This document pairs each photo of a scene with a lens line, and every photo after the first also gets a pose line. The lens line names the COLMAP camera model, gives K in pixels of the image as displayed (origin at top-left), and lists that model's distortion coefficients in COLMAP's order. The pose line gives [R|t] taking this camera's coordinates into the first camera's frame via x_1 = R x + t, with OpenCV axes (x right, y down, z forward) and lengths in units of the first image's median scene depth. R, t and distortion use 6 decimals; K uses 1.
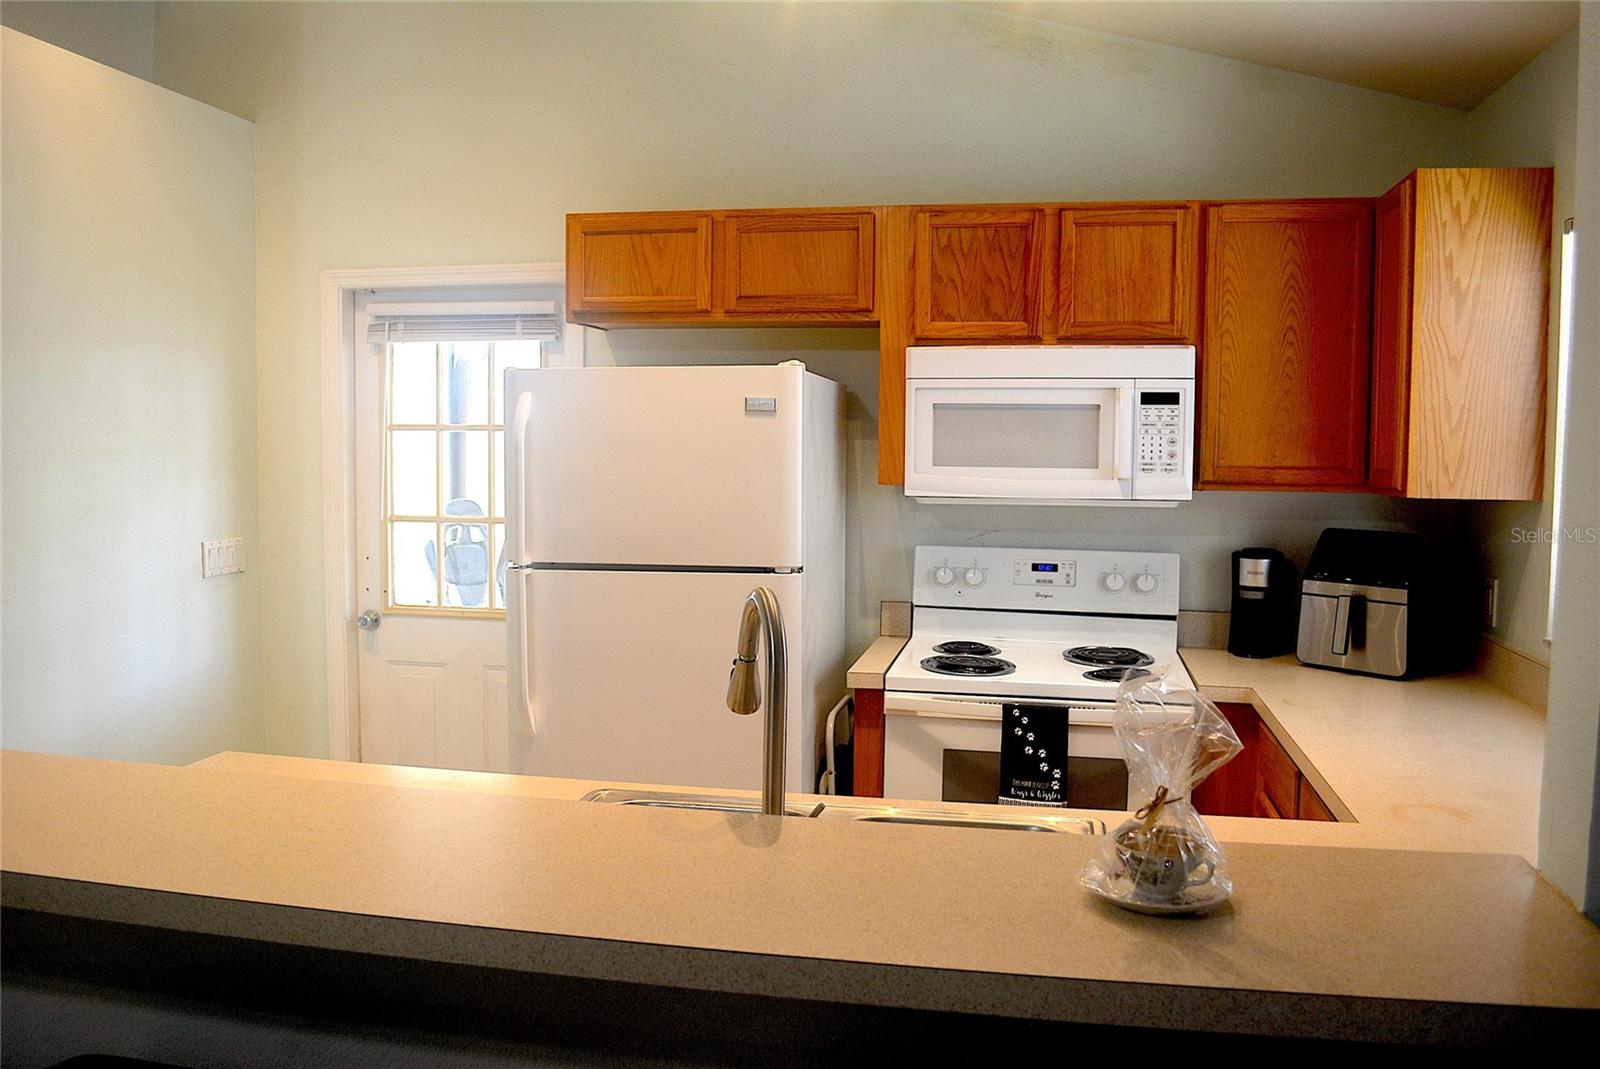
lens RADIAL K [[1256.8, 0, 794.0], [0, 1256.8, 538.3], [0, 0, 1]] dist [-0.066754, -0.009208]
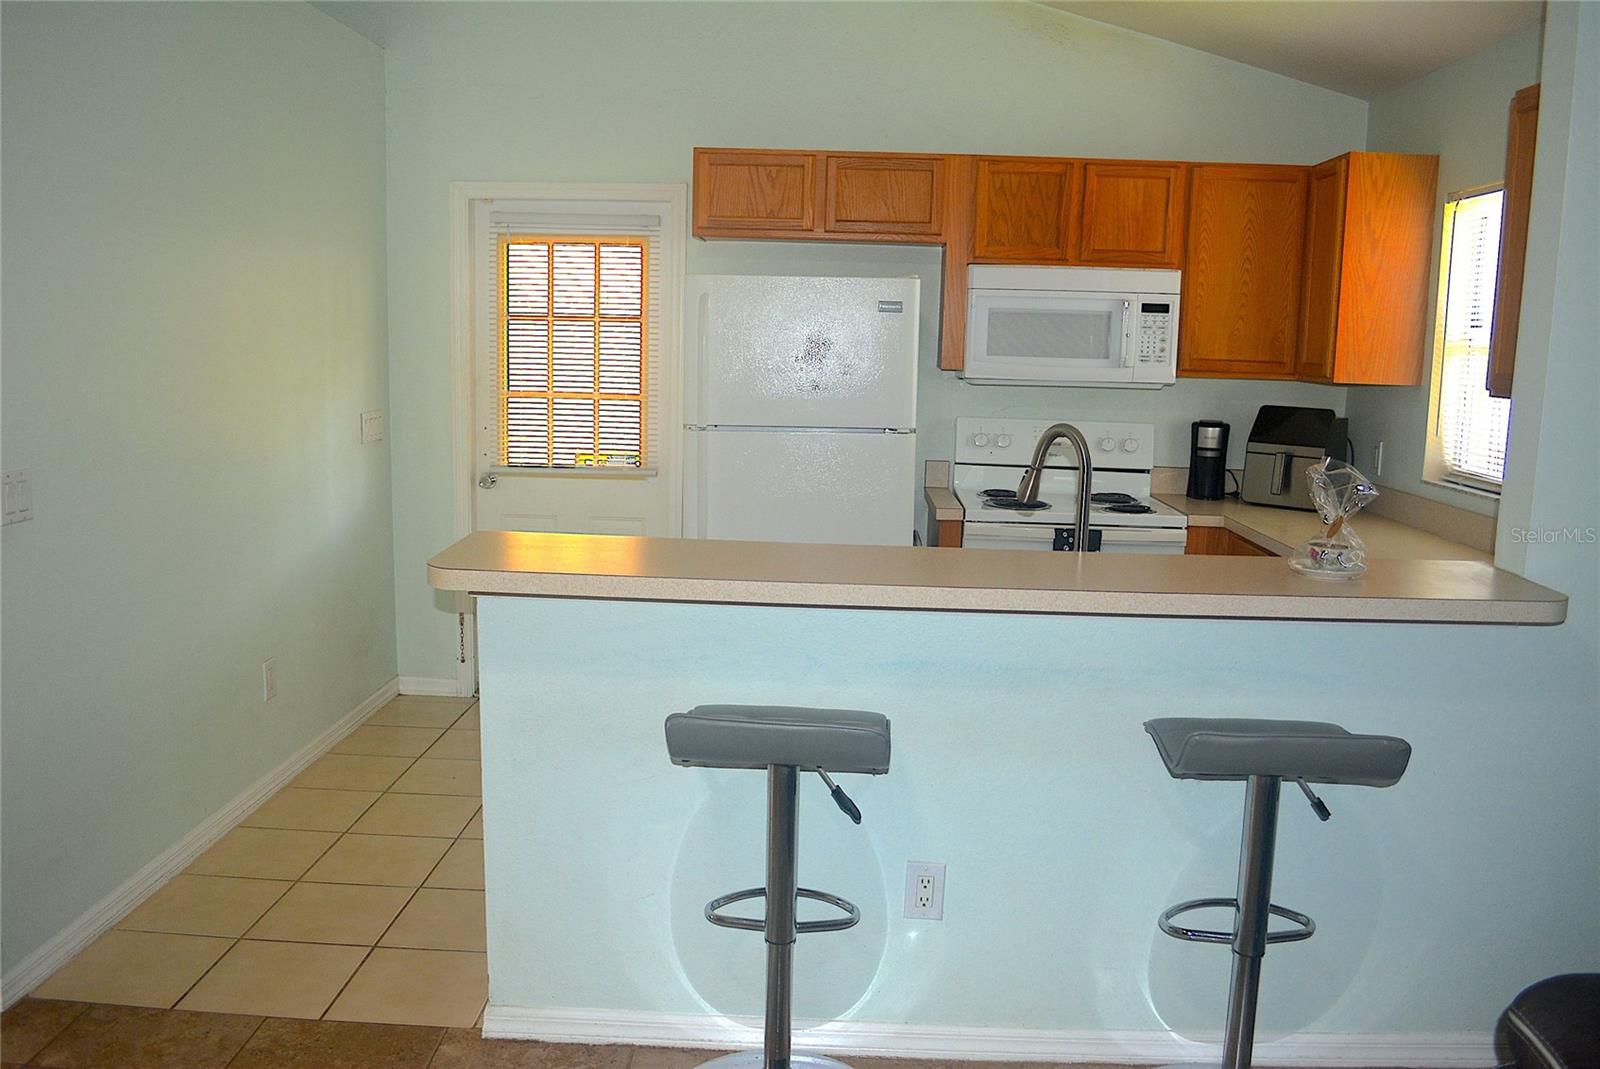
lens RADIAL K [[1256.8, 0, 805.3], [0, 1256.8, 531.2], [0, 0, 1]] dist [-0.066754, -0.009208]
pose [[0.986951, -0.009748, 0.160724, -0.303750], [-0.003379, 0.996692, 0.081201, 0.021324], [-0.160984, -0.080685, 0.983654, -0.296339]]
